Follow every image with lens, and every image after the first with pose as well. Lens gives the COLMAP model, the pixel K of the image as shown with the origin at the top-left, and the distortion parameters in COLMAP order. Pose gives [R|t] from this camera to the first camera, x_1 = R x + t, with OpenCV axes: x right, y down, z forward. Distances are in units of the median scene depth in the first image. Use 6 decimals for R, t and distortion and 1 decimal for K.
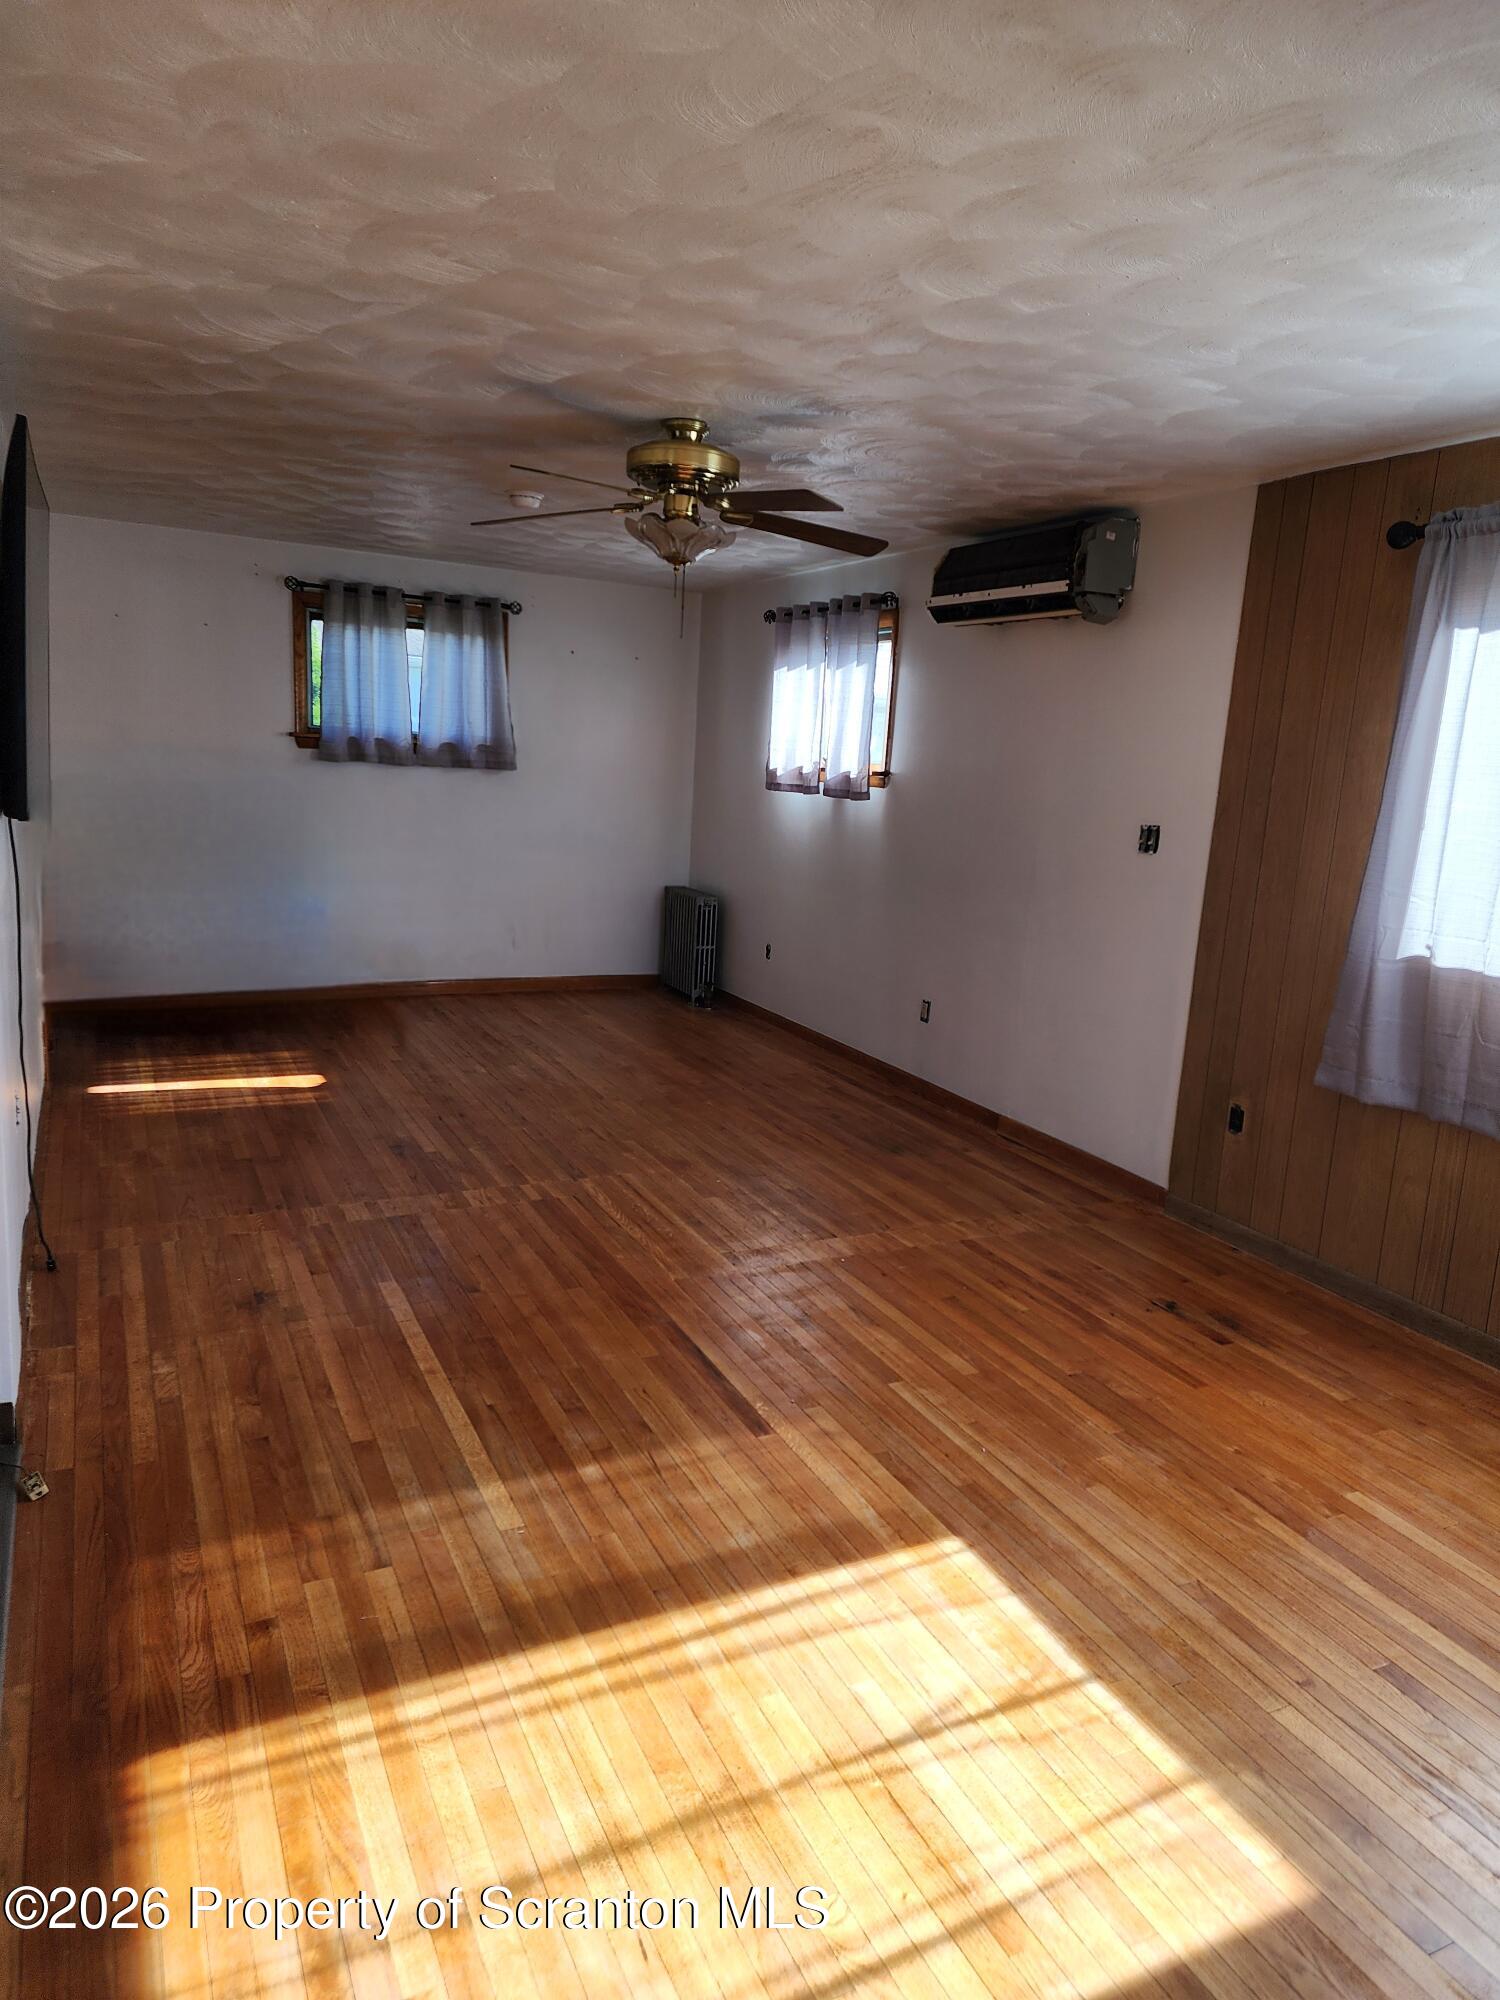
lens RADIAL K [[1328.9, 0, 759.8], [0, 1328.9, 1013.1], [0, 0, 1]] dist [0.085864, -0.053875]
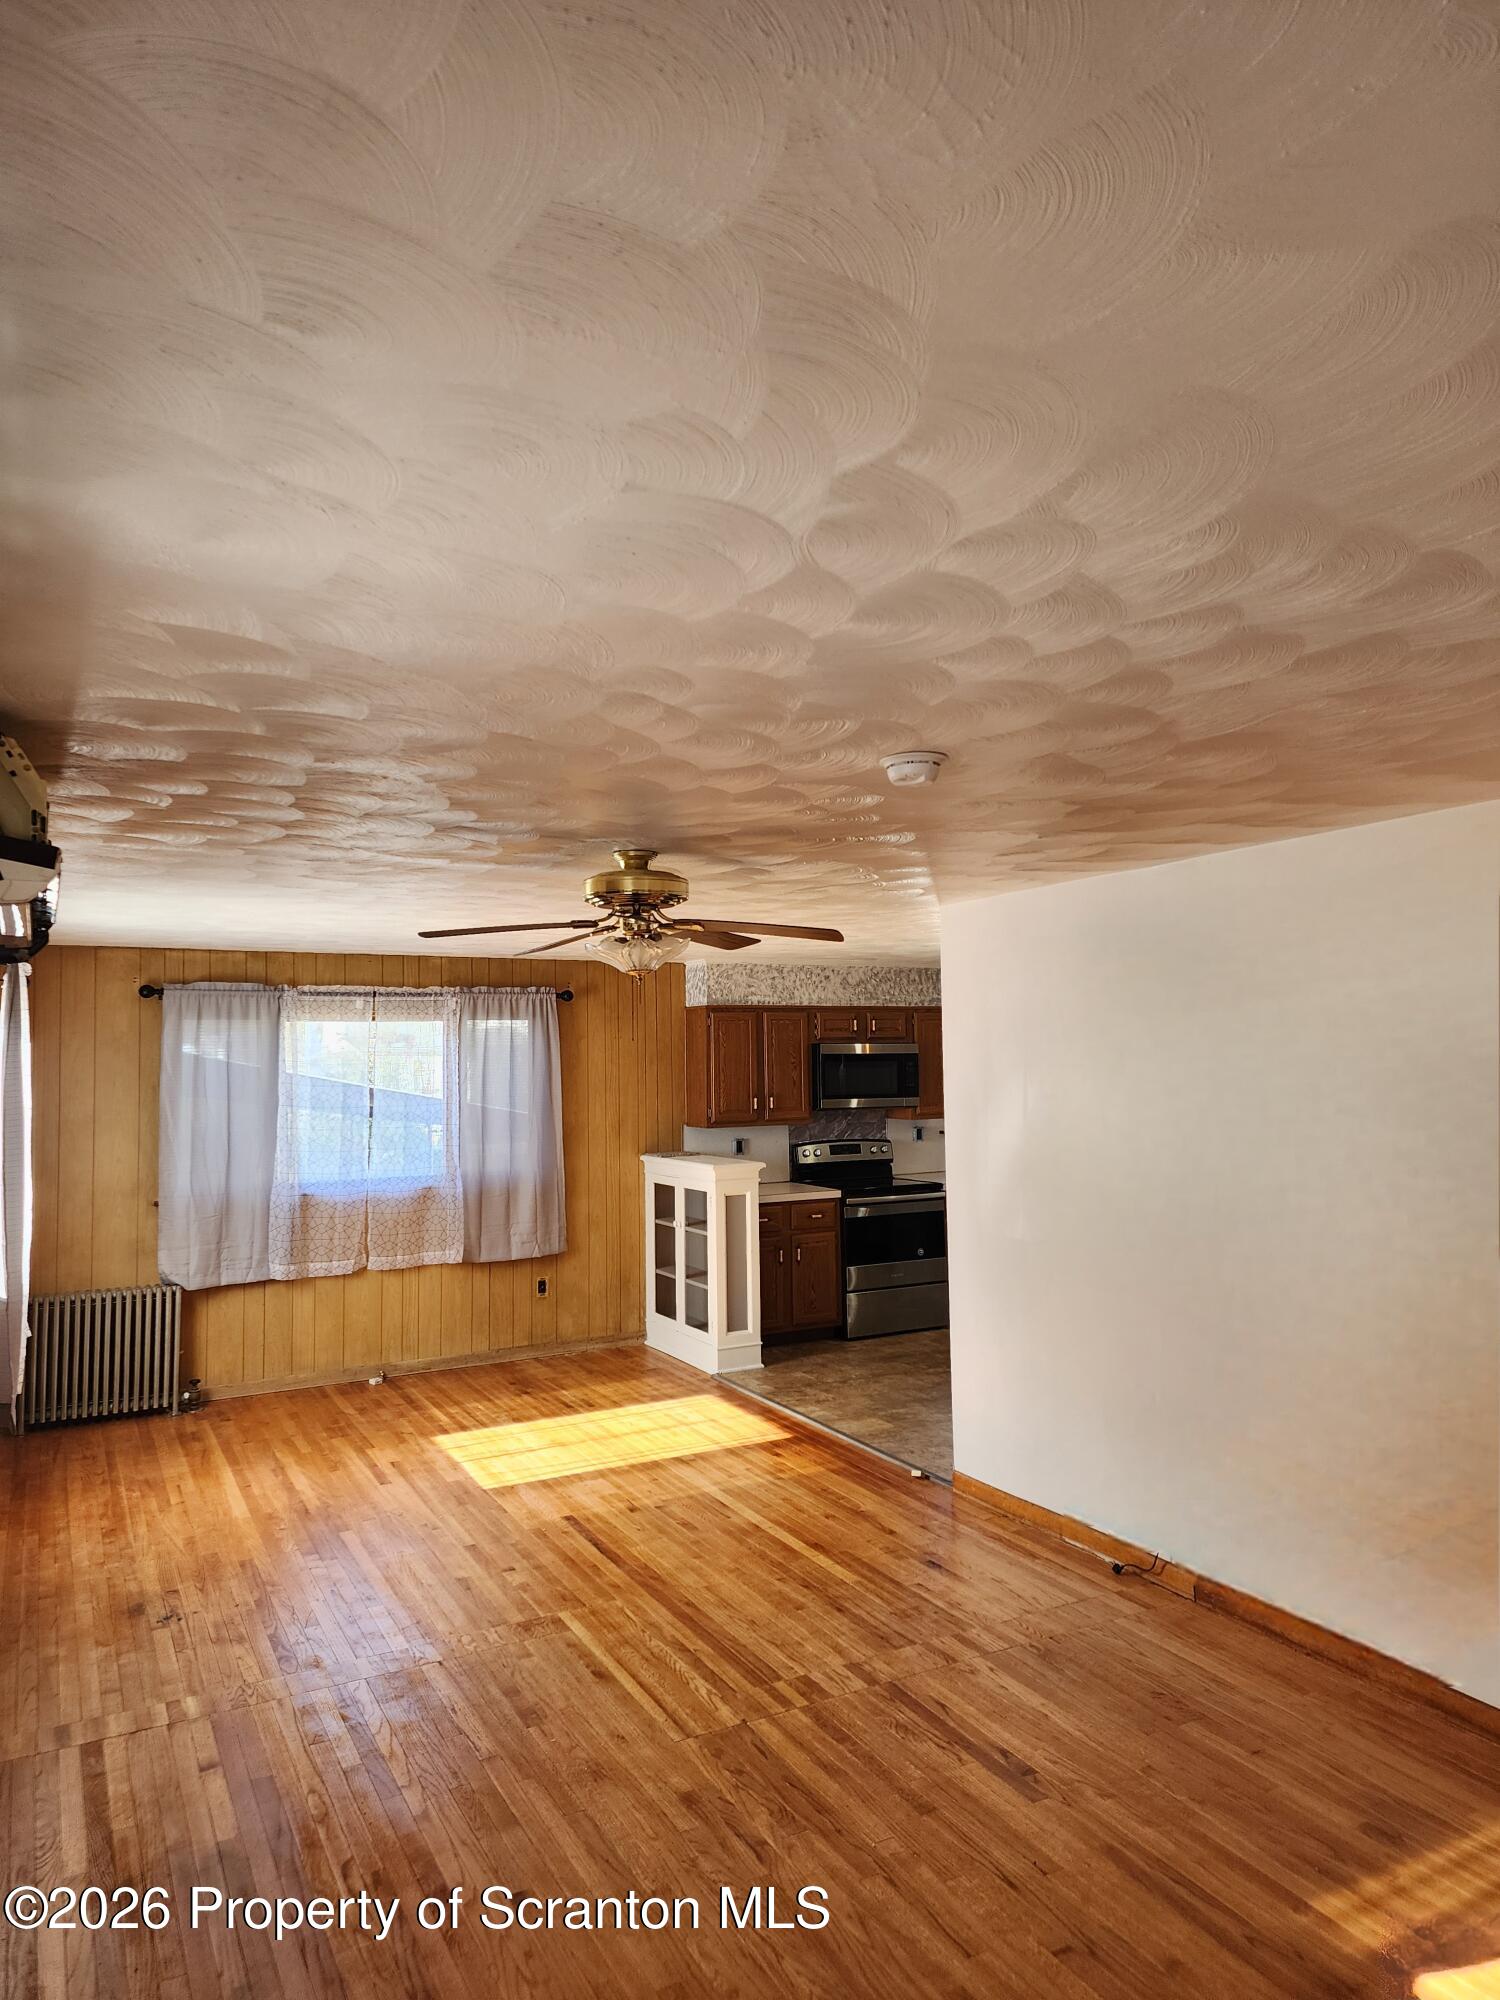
lens RADIAL K [[1328.9, 0, 728.8], [0, 1328.9, 987.9], [0, 0, 1]] dist [0.085864, -0.053875]
pose [[-0.999205, -0.039088, -0.007899, -0.142427], [-0.039822, 0.988501, 0.145876, -0.531463], [0.002106, 0.146075, -0.989271, 2.260048]]
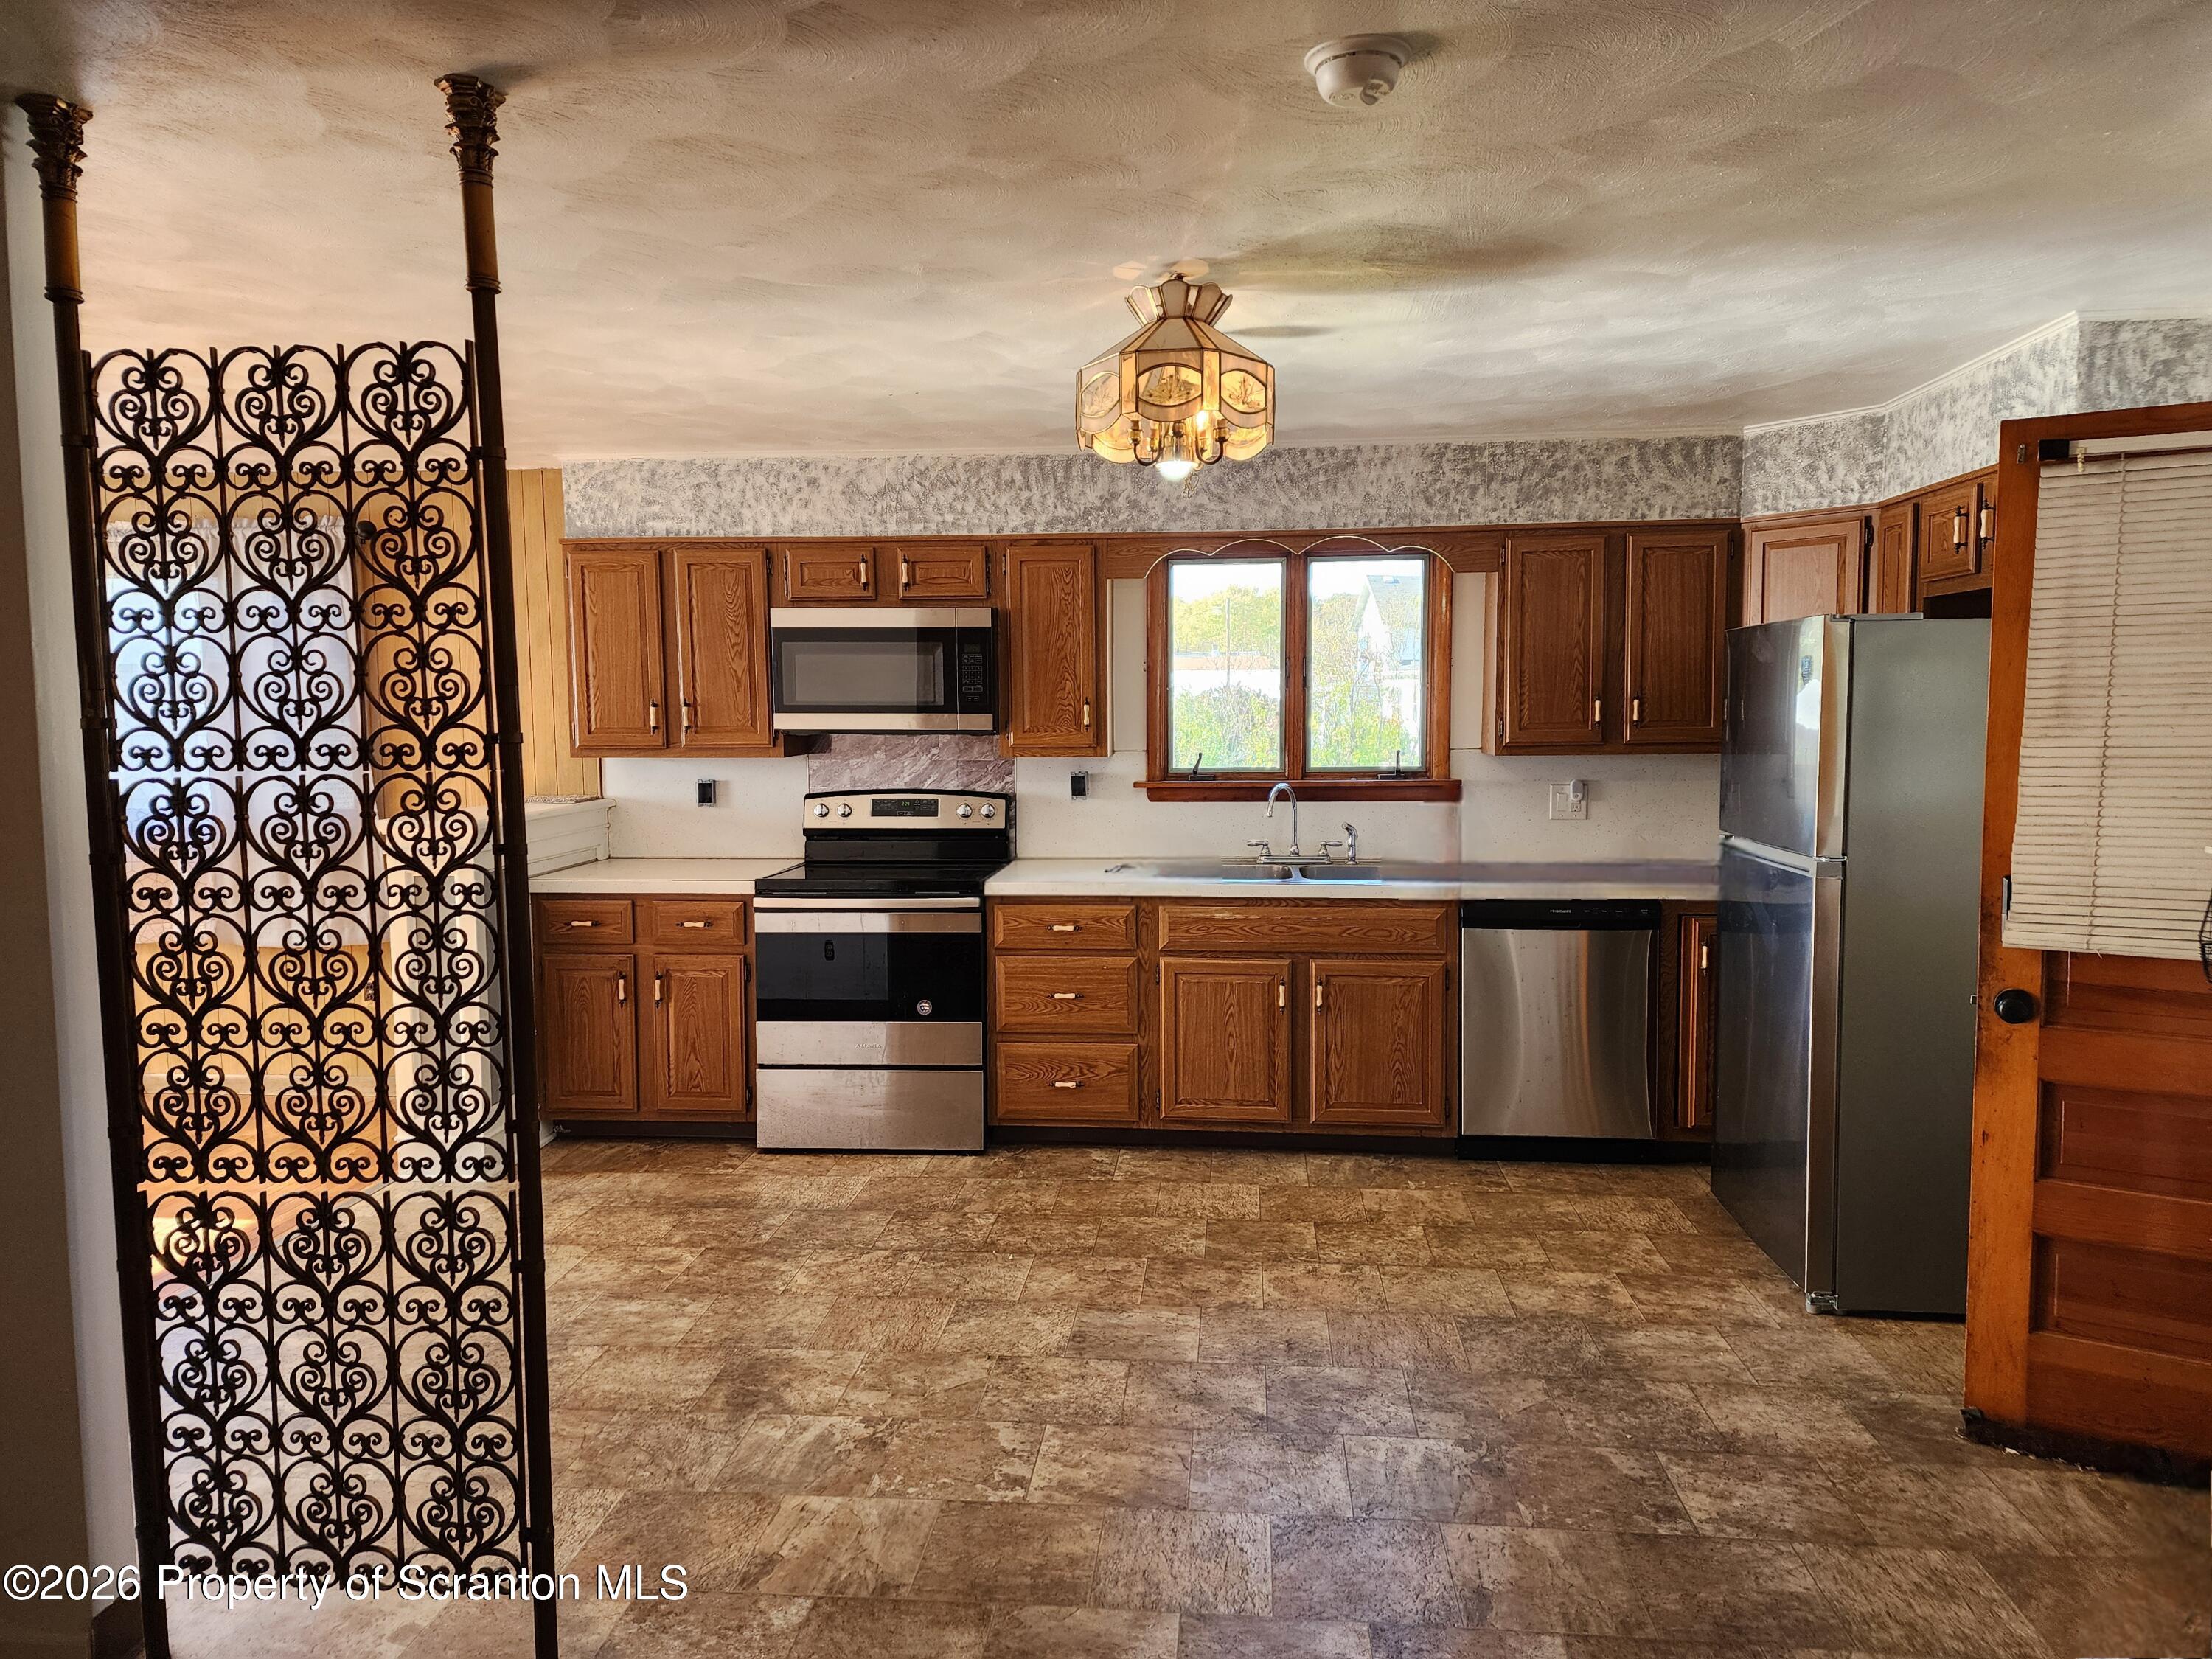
lens RADIAL K [[1469.8, 0, 1113.8], [0, 1469.8, 821.5], [0, 0, 1]] dist [0.085864, -0.053875]
pose [[-0.857803, -0.086224, 0.506695, -1.367636], [0.063873, 0.960303, 0.271547, -0.251585], [-0.509995, 0.265298, -0.818244, 0.930445]]
